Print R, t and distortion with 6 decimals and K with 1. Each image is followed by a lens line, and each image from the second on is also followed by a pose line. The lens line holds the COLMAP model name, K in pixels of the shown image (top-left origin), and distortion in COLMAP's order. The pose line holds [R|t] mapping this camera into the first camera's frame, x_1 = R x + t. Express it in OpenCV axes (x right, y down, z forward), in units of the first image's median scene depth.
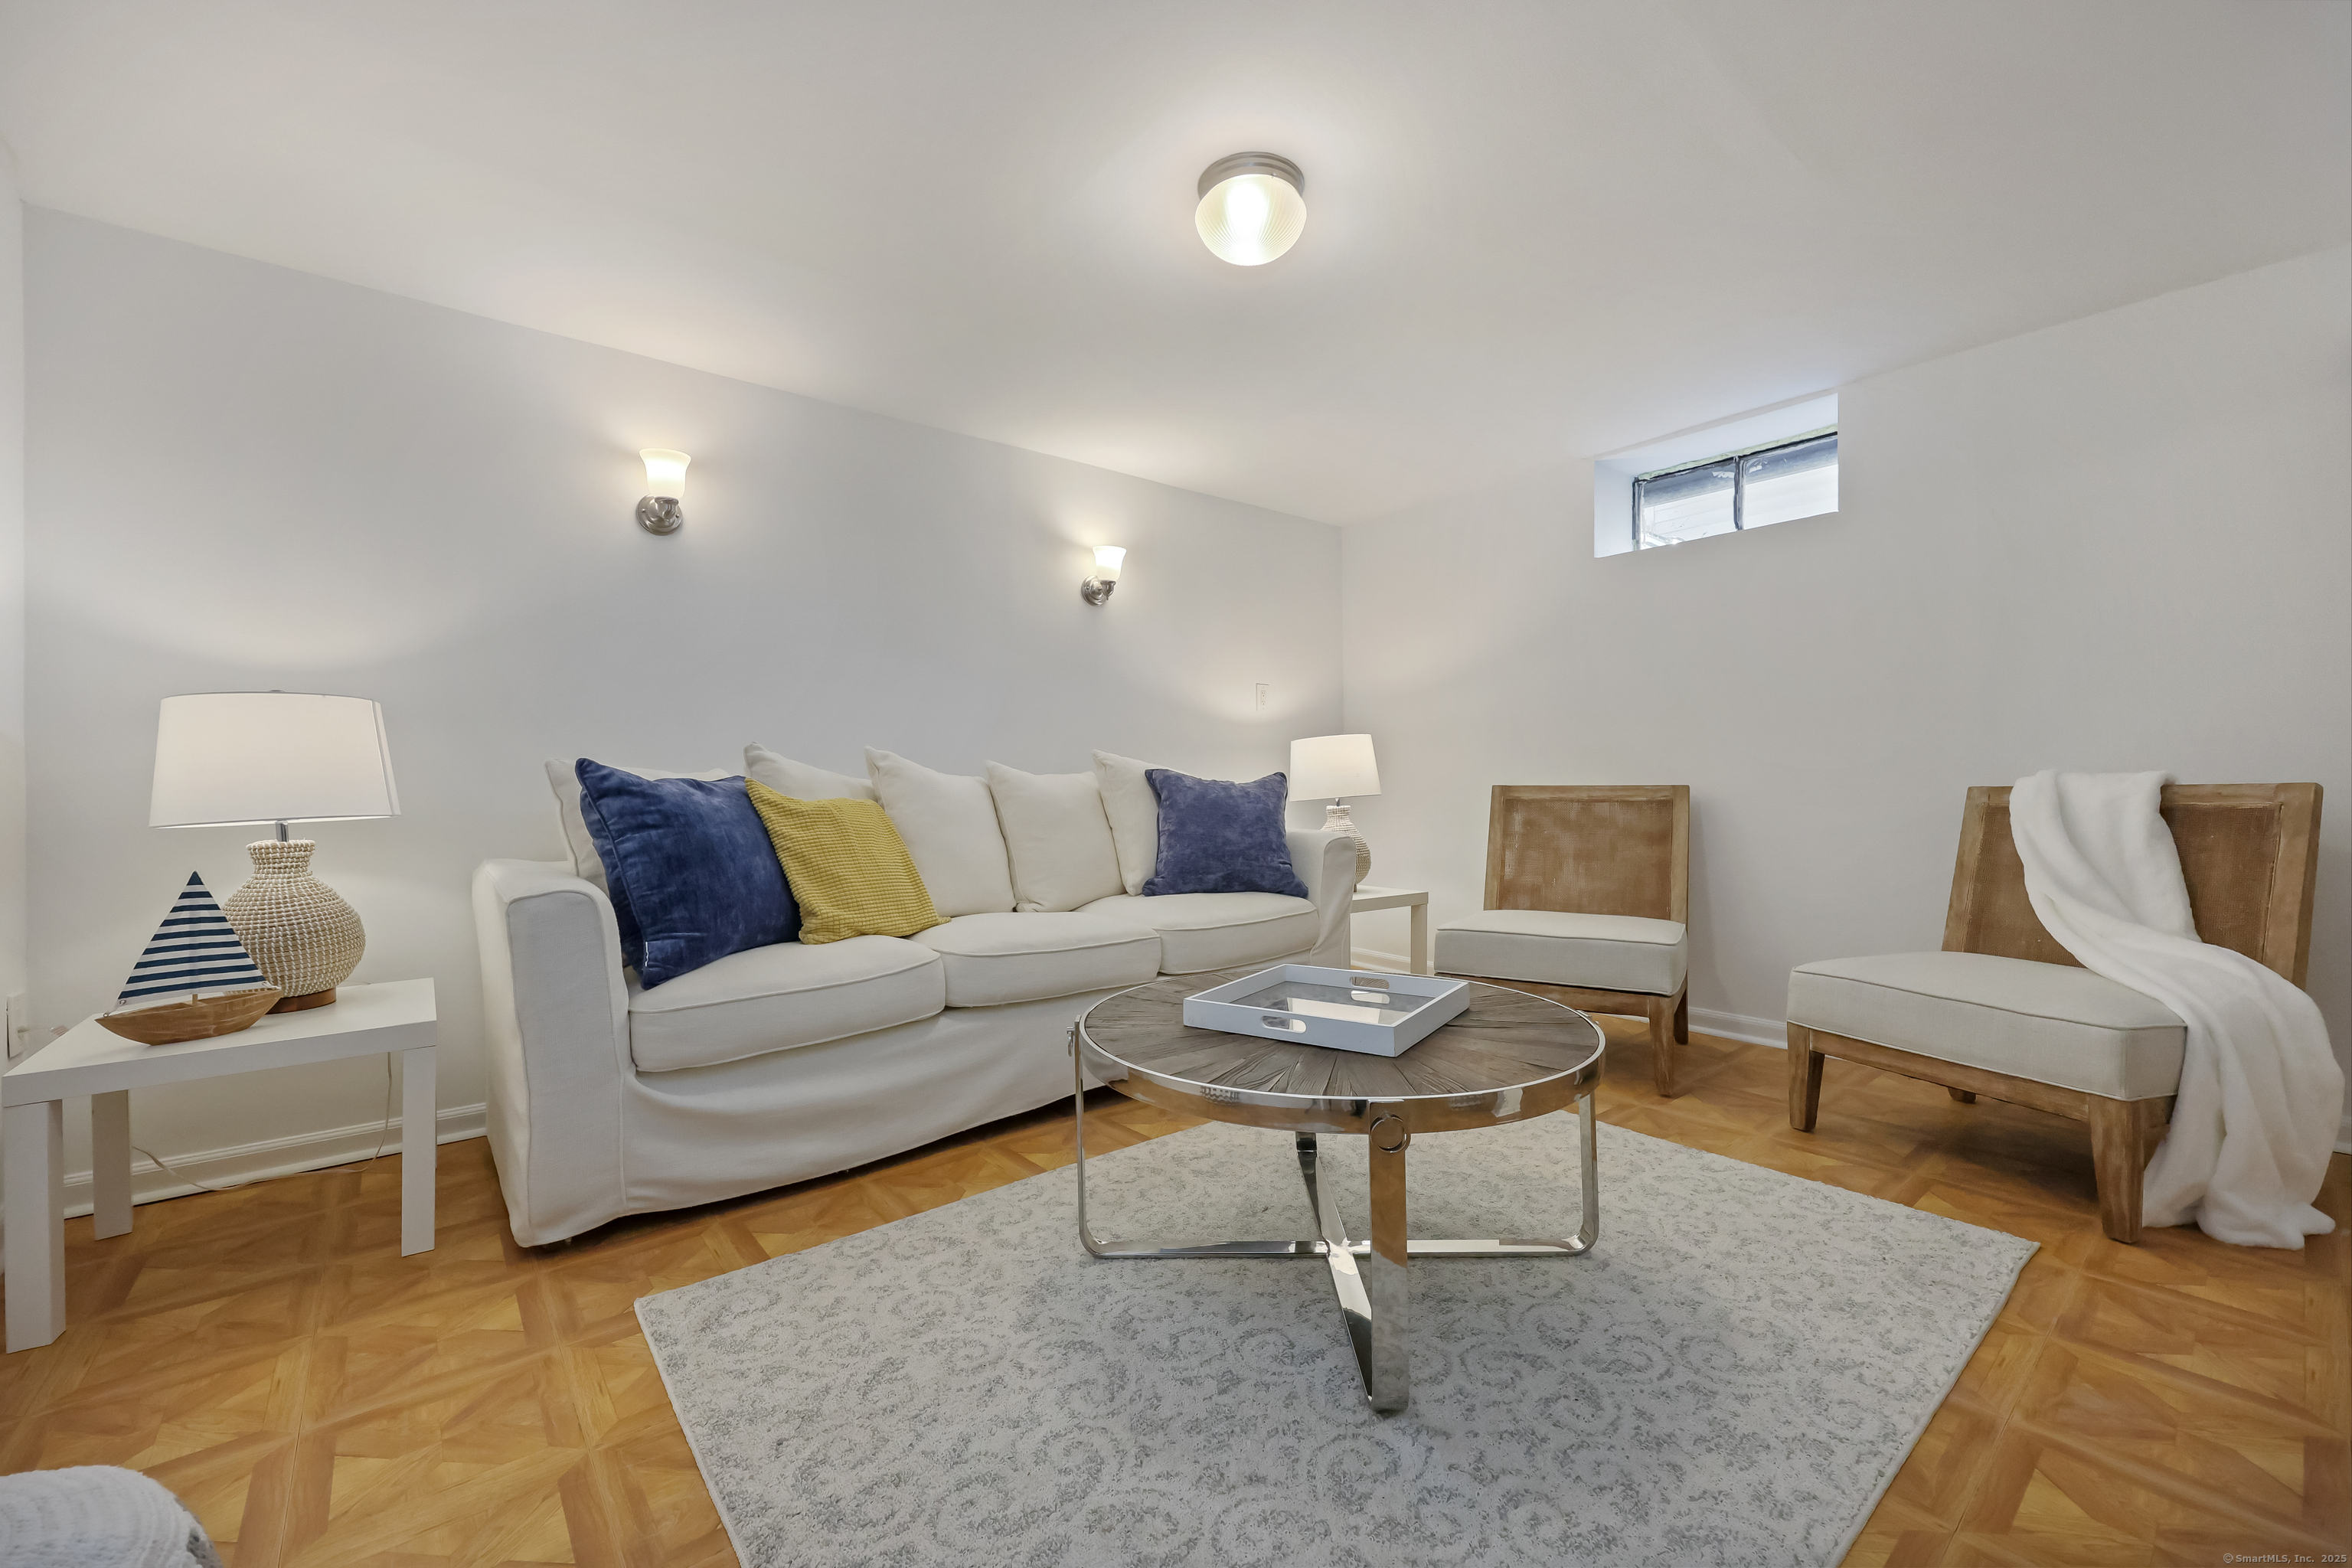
lens RADIAL K [[939.2, 0, 1180.8], [0, 939.2, 776.5], [0, 0, 1]] dist [0.001517, -0.000767]
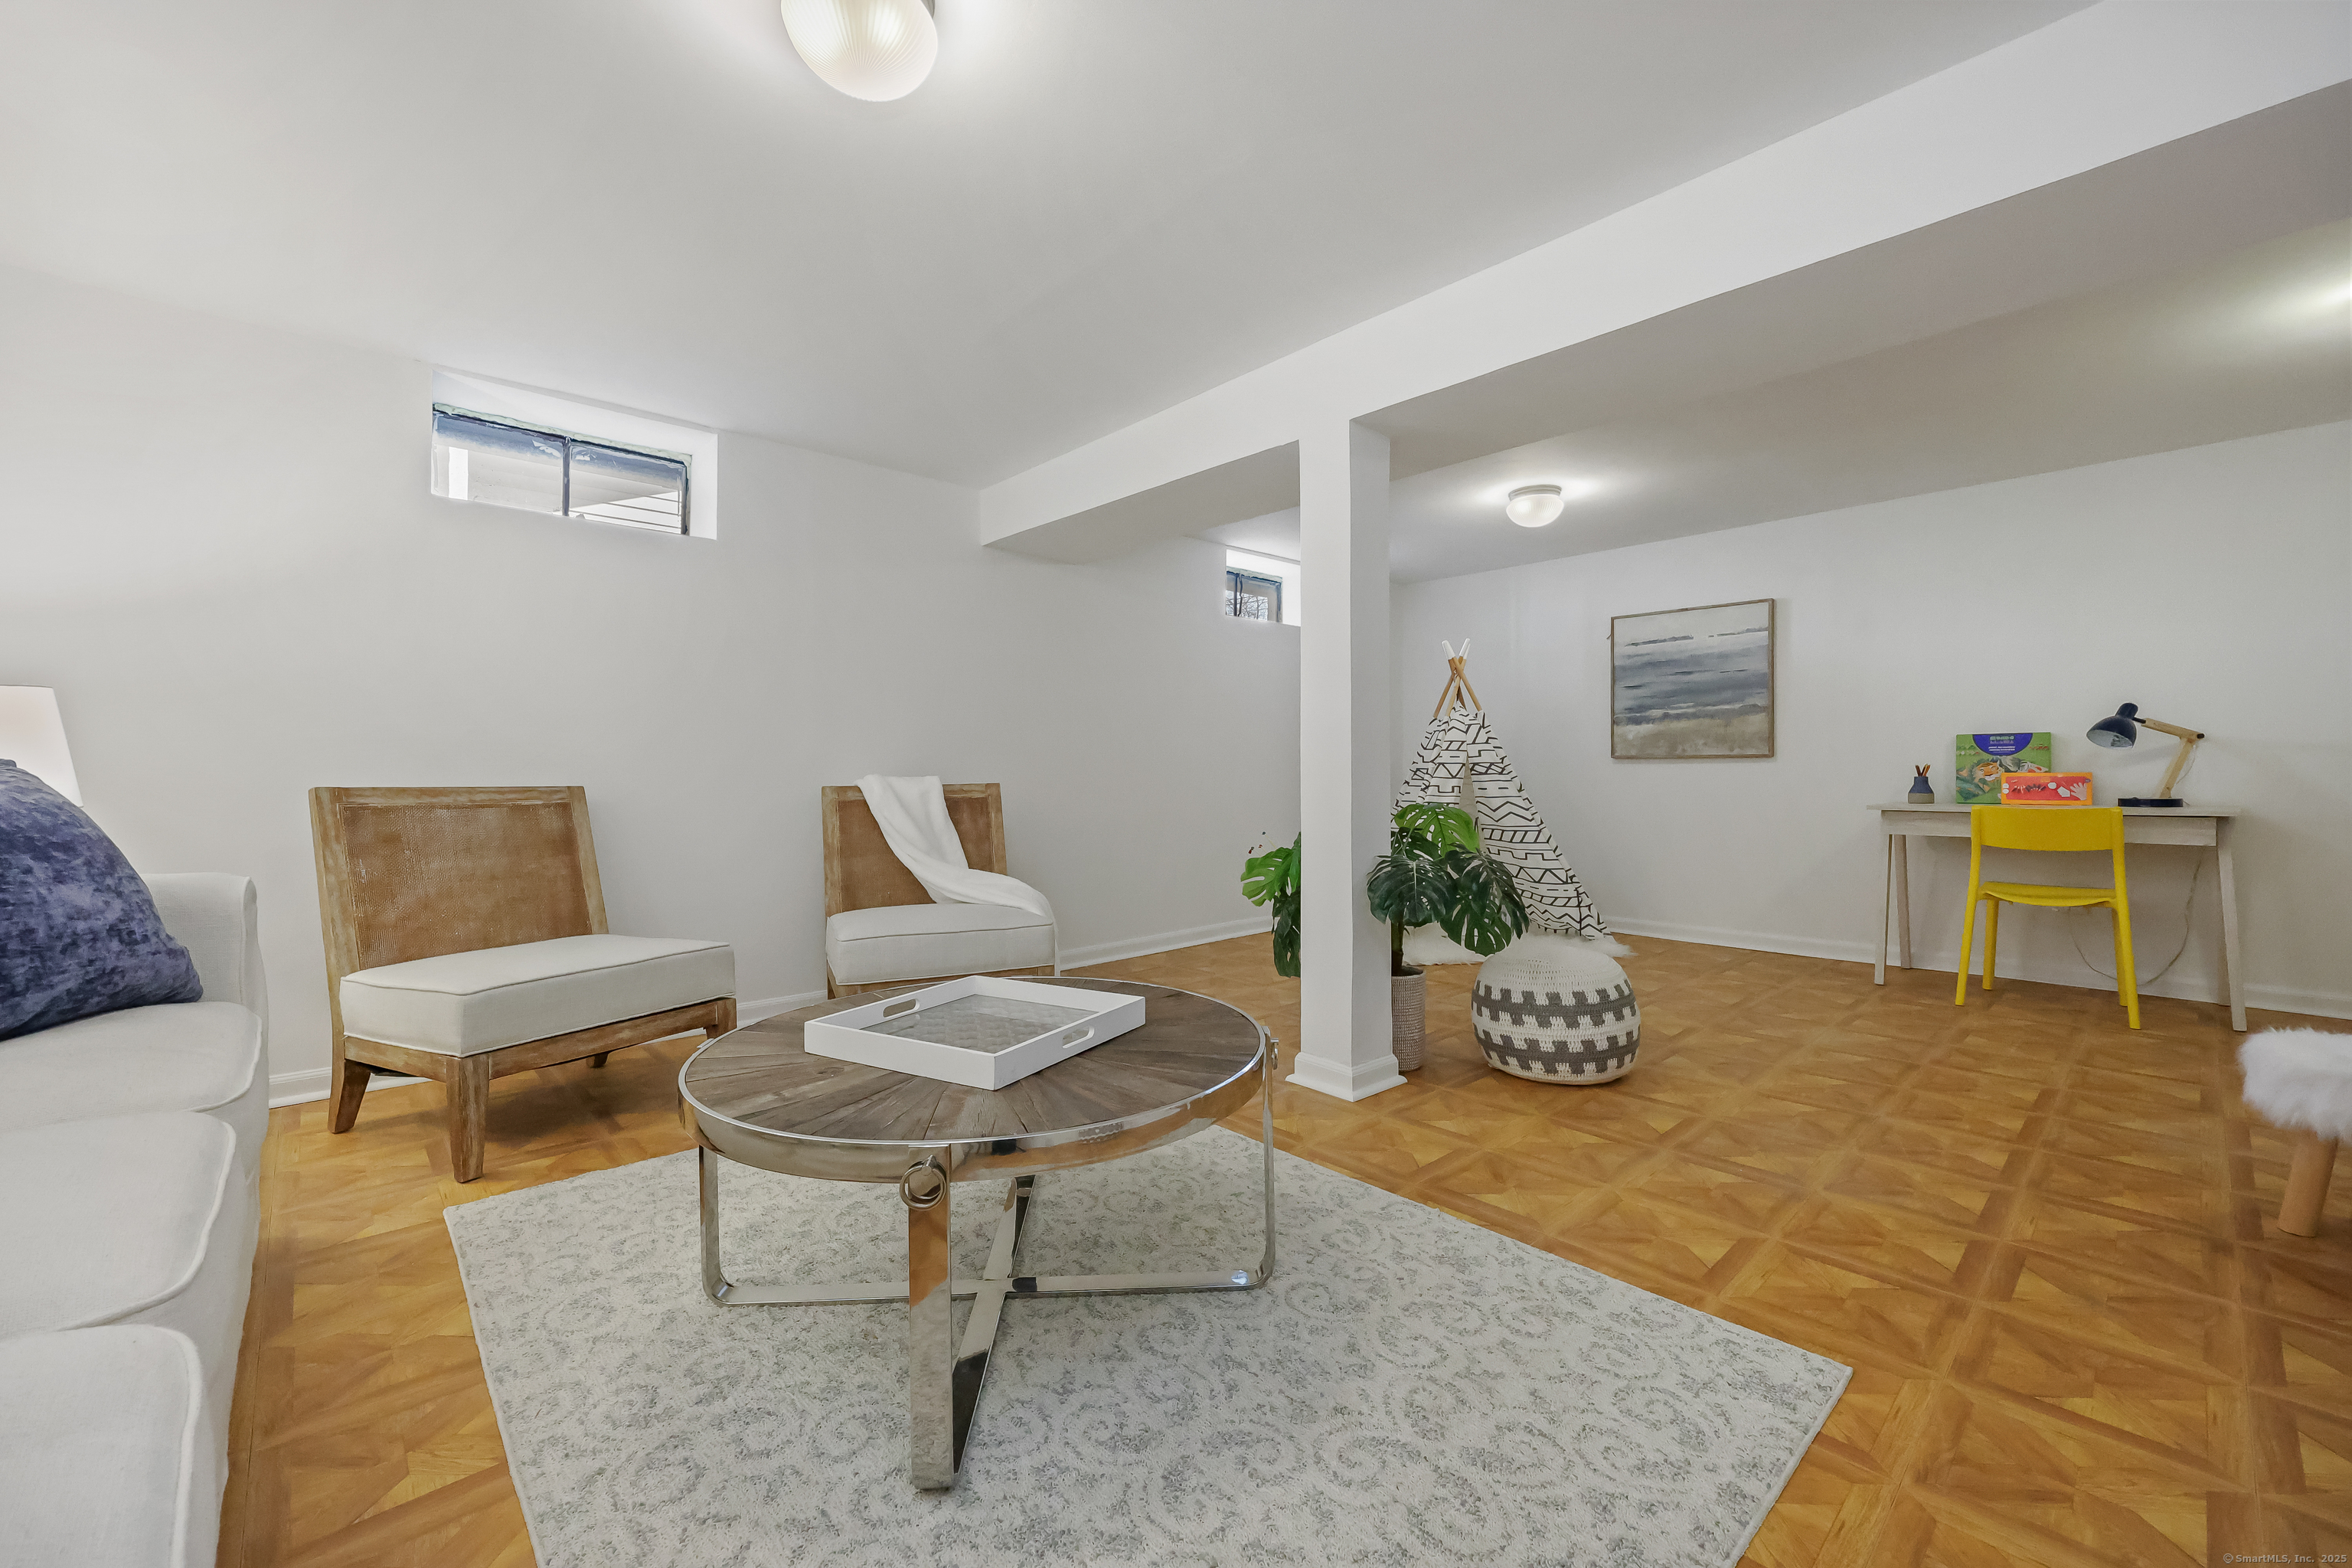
lens RADIAL K [[939.2, 0, 1169.2], [0, 939.2, 799.3], [0, 0, 1]] dist [0.001517, -0.000767]
pose [[-0.048437, -0.017872, 0.998666, -0.610030], [-0.005676, 0.999829, 0.017618, 0.003168], [-0.998810, -0.004815, -0.048530, 0.702914]]
